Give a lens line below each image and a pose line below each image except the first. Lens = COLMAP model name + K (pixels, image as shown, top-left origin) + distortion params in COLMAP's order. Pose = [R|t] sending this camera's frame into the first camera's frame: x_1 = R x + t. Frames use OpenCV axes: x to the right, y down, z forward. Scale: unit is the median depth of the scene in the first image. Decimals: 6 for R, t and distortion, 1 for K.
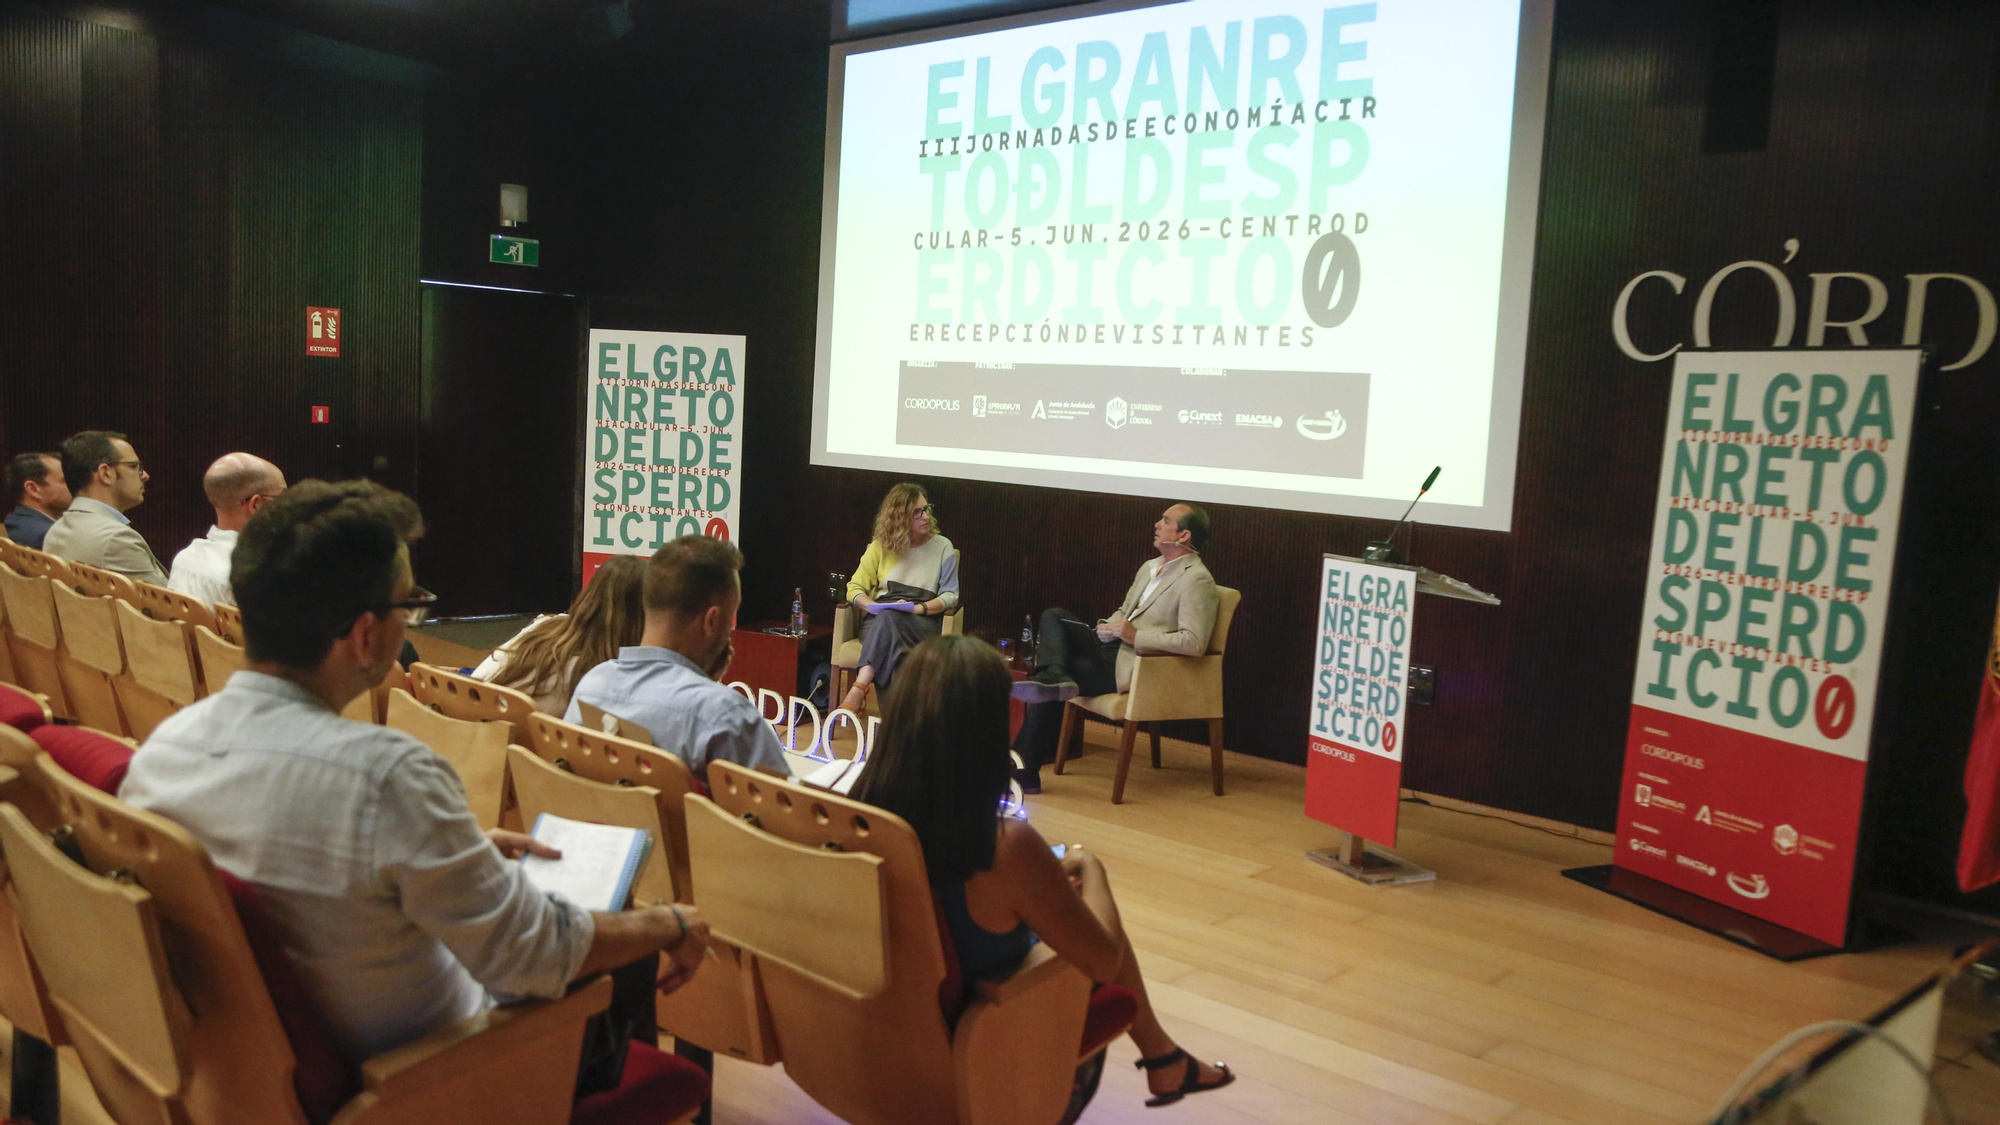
lens RADIAL K [[1551.5, 0, 985.2], [0, 1551.5, 581.0], [0, 0, 1]] dist [-0.081135, 0.042575]
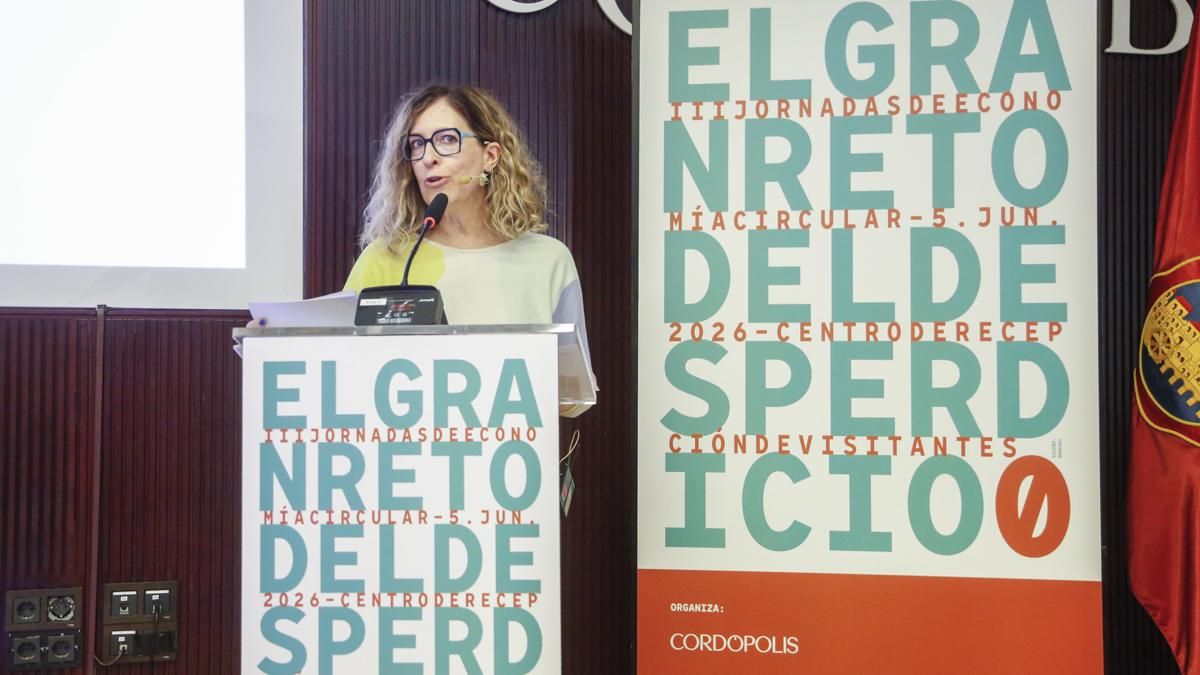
lens RADIAL K [[1520.2, 0, 557.9], [0, 1520.2, 330.2], [0, 0, 1]] dist [0.069589, 0.078825]
pose [[0.543421, -0.030380, 0.838911, -0.082232], [0.121352, 0.991691, -0.042695, 0.011415], [-0.830643, 0.125005, 0.542592, 0.733630]]
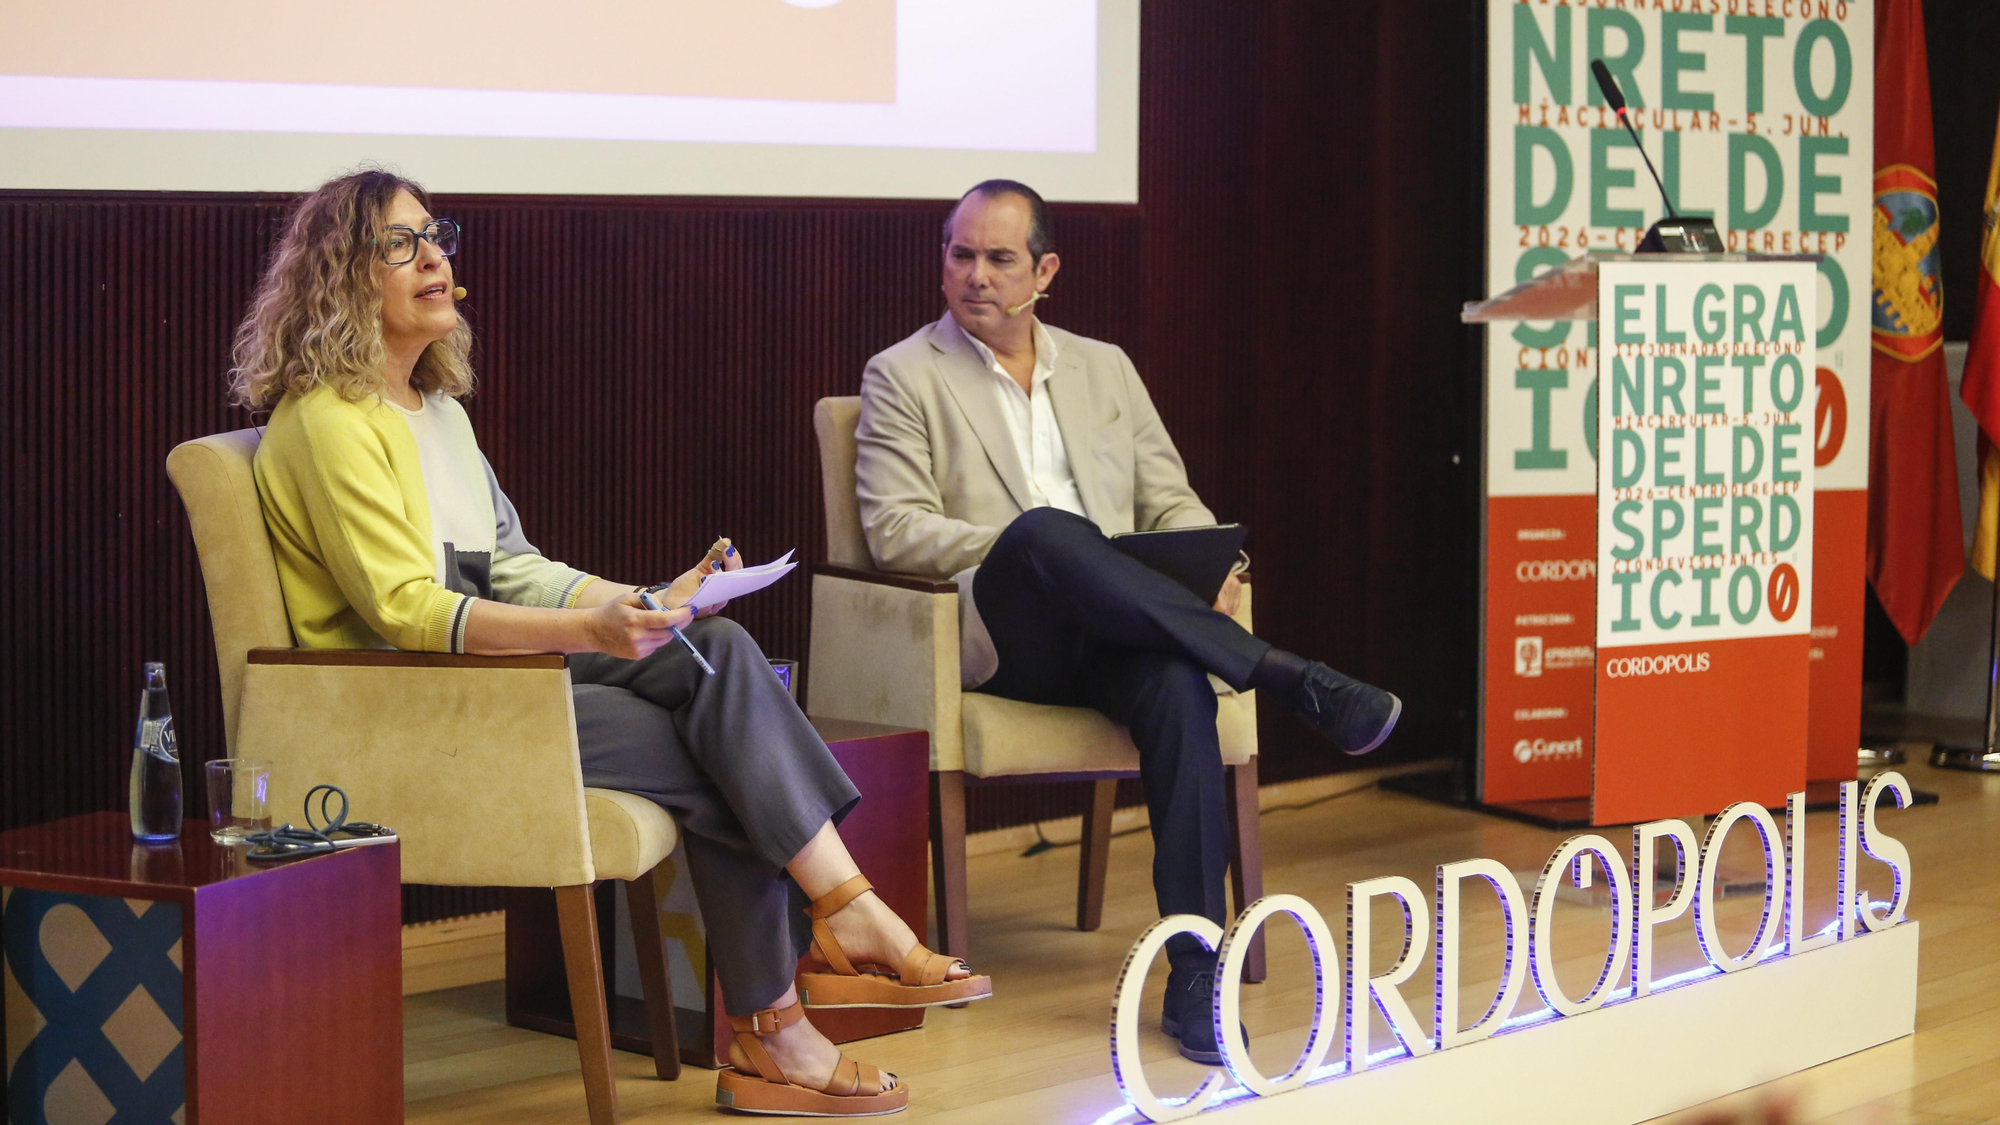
lens RADIAL K [[4143.5, 0, 999.6], [0, 4143.5, 559.4], [0, 0, 1]] dist [-0.306815, 0.227006]
pose [[-0.029200, -0.138807, 0.989889, -1.048958], [0.095916, 0.985352, 0.141000, -0.123068], [-0.994961, 0.099064, -0.015459, 1.254134]]
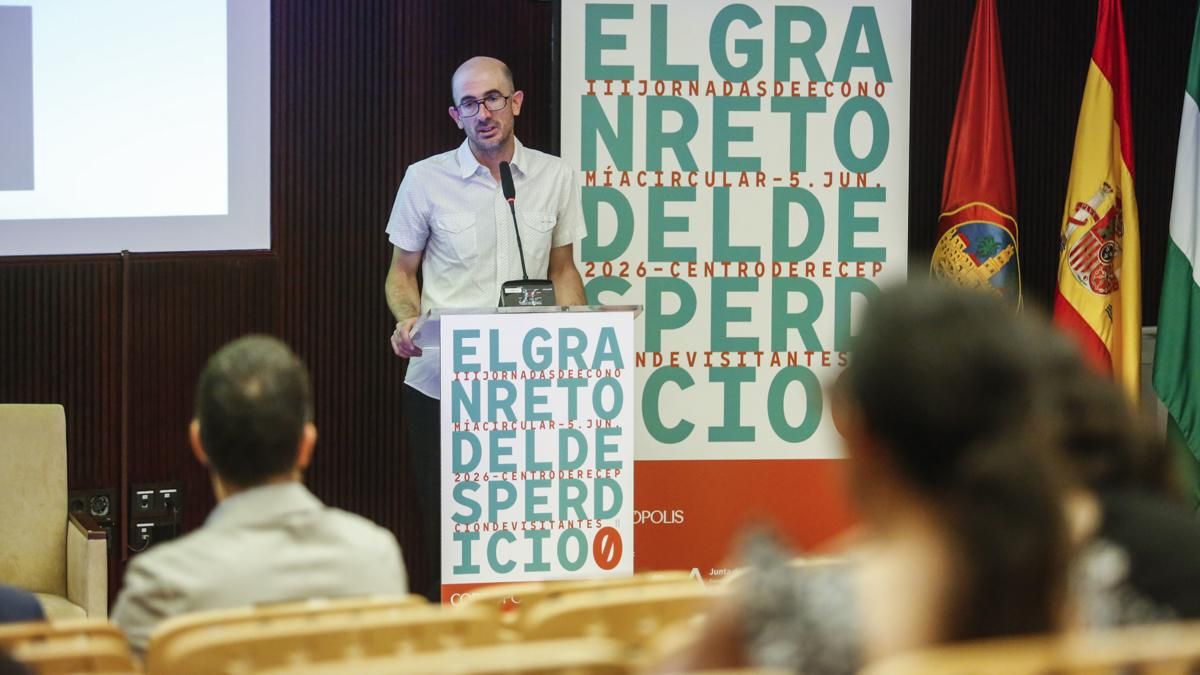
lens RADIAL K [[4388.0, 0, 601.6], [0, 4388.0, 336.9], [0, 0, 1]] dist [0.201571, 1.255811]
pose [[0.234778, -0.129787, 0.963346, -1.636882], [0.109216, 0.988293, 0.106531, -0.206002], [-0.965894, 0.080202, 0.246204, 0.489781]]
